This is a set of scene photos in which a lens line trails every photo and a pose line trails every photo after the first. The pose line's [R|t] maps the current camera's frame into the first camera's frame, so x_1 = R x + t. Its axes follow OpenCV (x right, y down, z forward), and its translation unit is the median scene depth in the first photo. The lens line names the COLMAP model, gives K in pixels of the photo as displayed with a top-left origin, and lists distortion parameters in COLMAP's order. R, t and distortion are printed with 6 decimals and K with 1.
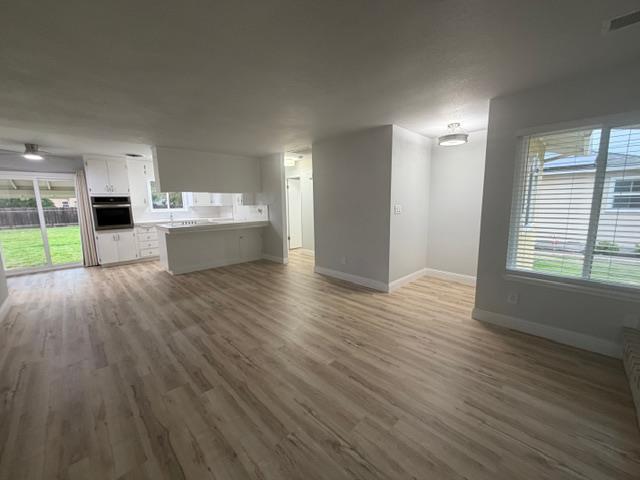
lens RADIAL K [[255.0, 0, 313.6], [0, 255.0, 238.6], [0, 0, 1]] dist [-0.006360, 0.000863]
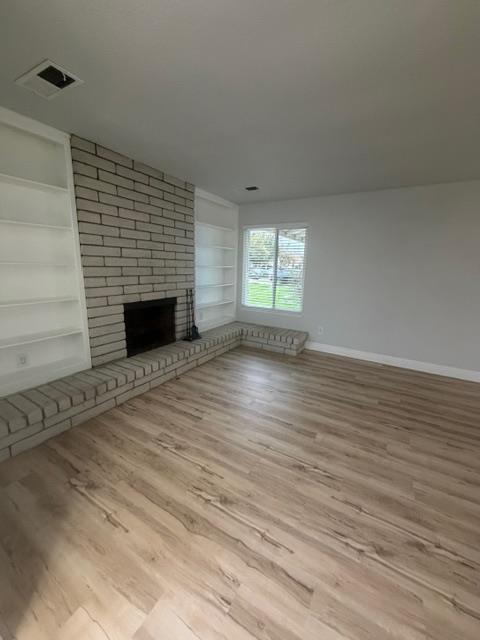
lens RADIAL K [[255.0, 0, 238.4], [0, 255.0, 318.0], [0, 0, 1]] dist [-0.006360, 0.000863]
pose [[-0.963833, 0.036750, -0.263960, 0.497161], [-0.056711, 0.939480, 0.337877, -0.199631], [0.260402, 0.340626, -0.903418, 1.383139]]
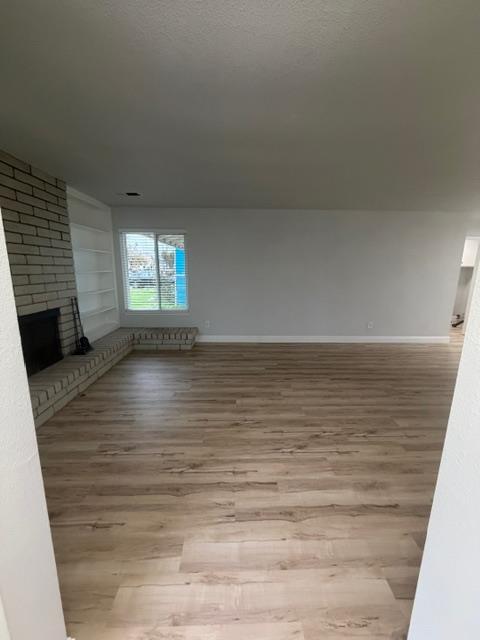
lens RADIAL K [[255.0, 0, 240.4], [0, 255.0, 317.8], [0, 0, 1]] dist [-0.006360, 0.000863]
pose [[-0.672077, 0.145107, -0.726124, 0.752808], [-0.105848, 0.951715, 0.288158, -0.214489], [0.732877, 0.270523, -0.624267, 1.412329]]
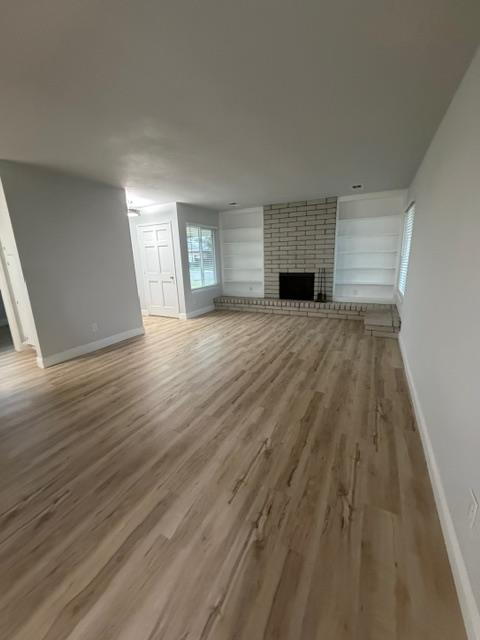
lens RADIAL K [[255.0, 0, 243.8], [0, 255.0, 319.8], [0, 0, 1]] dist [-0.006360, 0.000863]
pose [[-0.329806, -0.211077, 0.920149, -1.437911], [0.168262, 0.945934, 0.277302, -0.155316], [-0.928933, 0.246282, -0.276459, 1.305071]]
